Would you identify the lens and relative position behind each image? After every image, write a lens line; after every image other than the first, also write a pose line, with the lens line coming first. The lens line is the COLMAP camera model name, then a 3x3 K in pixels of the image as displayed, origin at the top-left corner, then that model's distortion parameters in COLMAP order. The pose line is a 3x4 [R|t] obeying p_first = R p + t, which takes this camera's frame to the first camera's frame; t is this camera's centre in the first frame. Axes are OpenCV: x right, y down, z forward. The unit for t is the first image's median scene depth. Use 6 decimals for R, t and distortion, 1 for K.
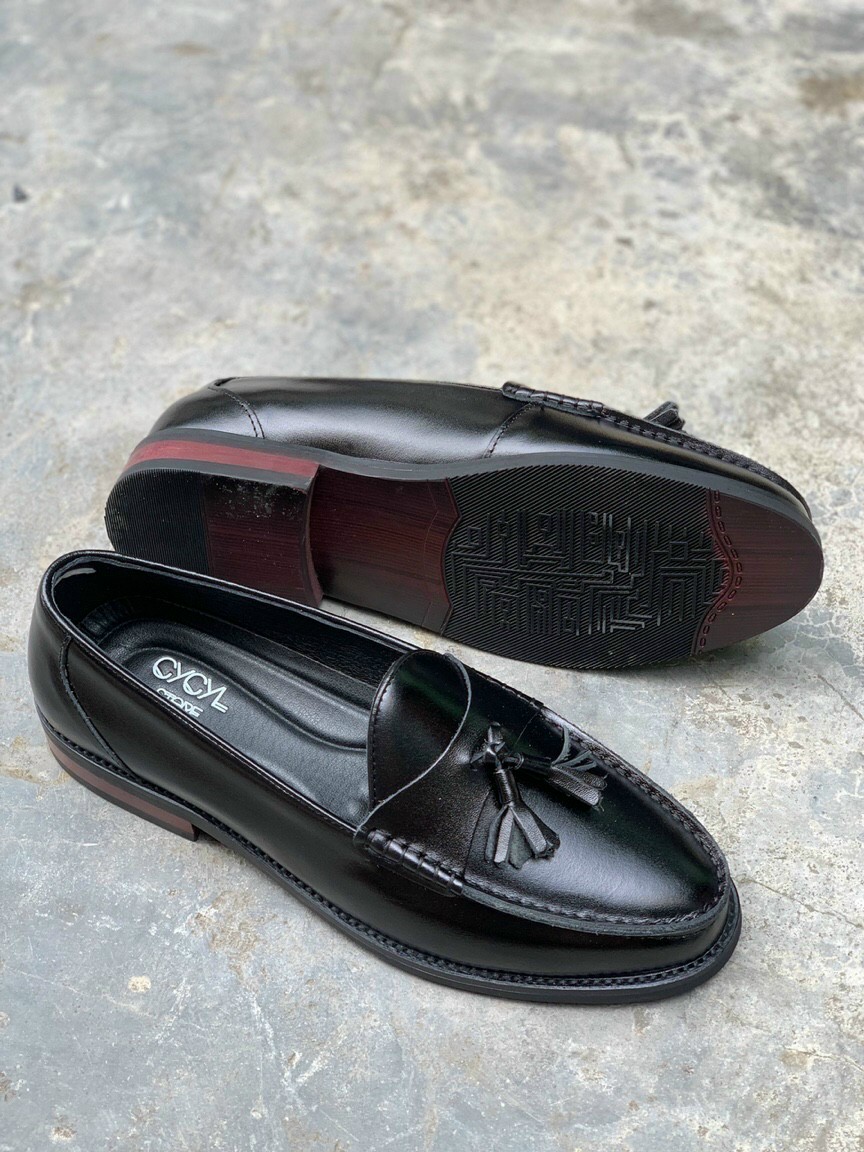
lens RADIAL K [[1737.1, 0, 438.3], [0, 1737.1, 578.6], [0, 0, 1]] dist [0.141298, -0.698007]
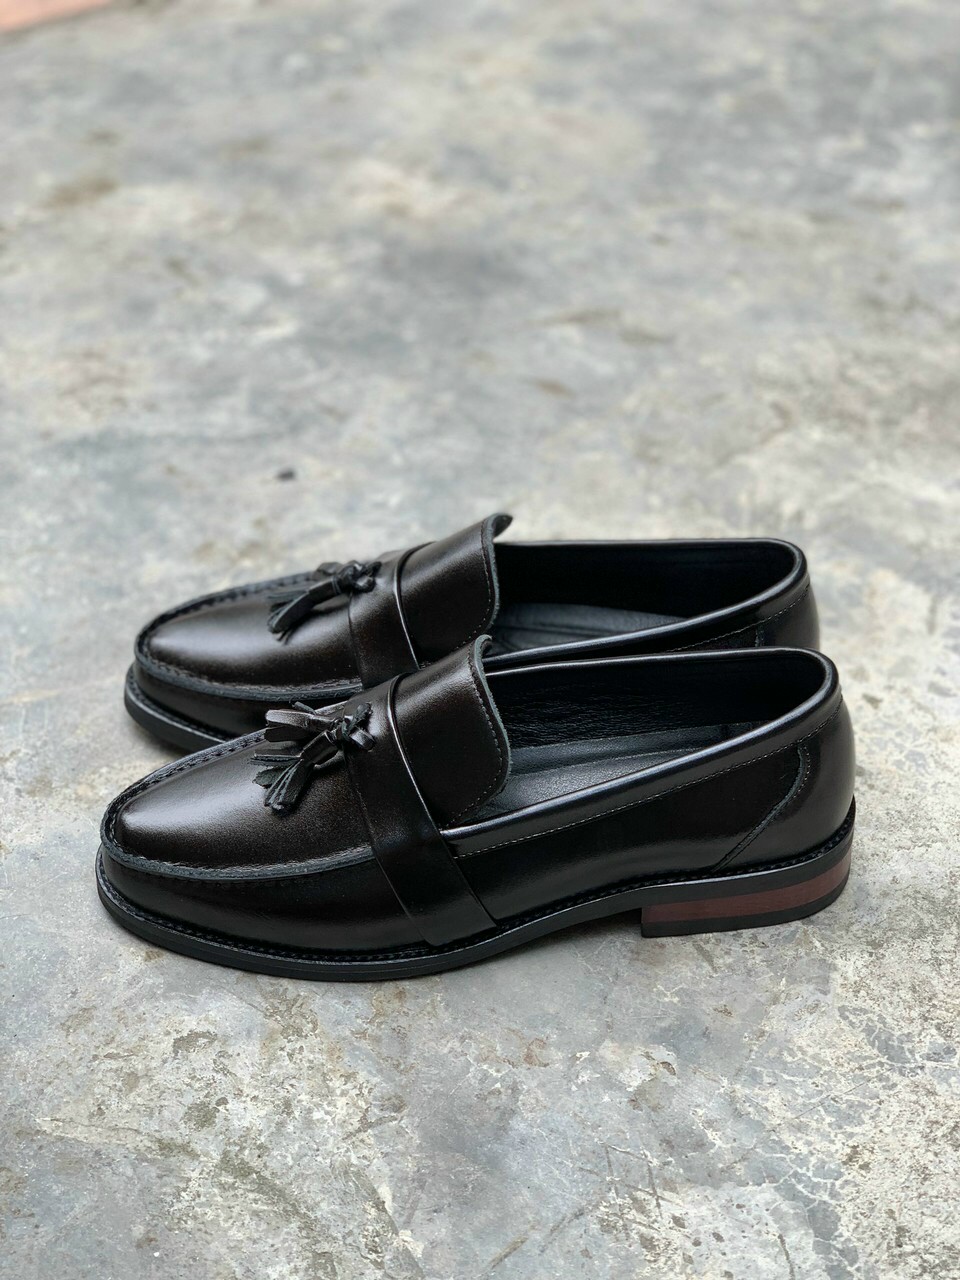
lens RADIAL K [[1930.1, 0, 487.0], [0, 1930.1, 642.9], [0, 0, 1]] dist [0.141298, -0.698007]
pose [[0.880827, 0.304617, -0.362426, 0.328450], [-0.380118, 0.911375, -0.157818, 0.001079], [0.282232, 0.276775, 0.918554, 0.090856]]
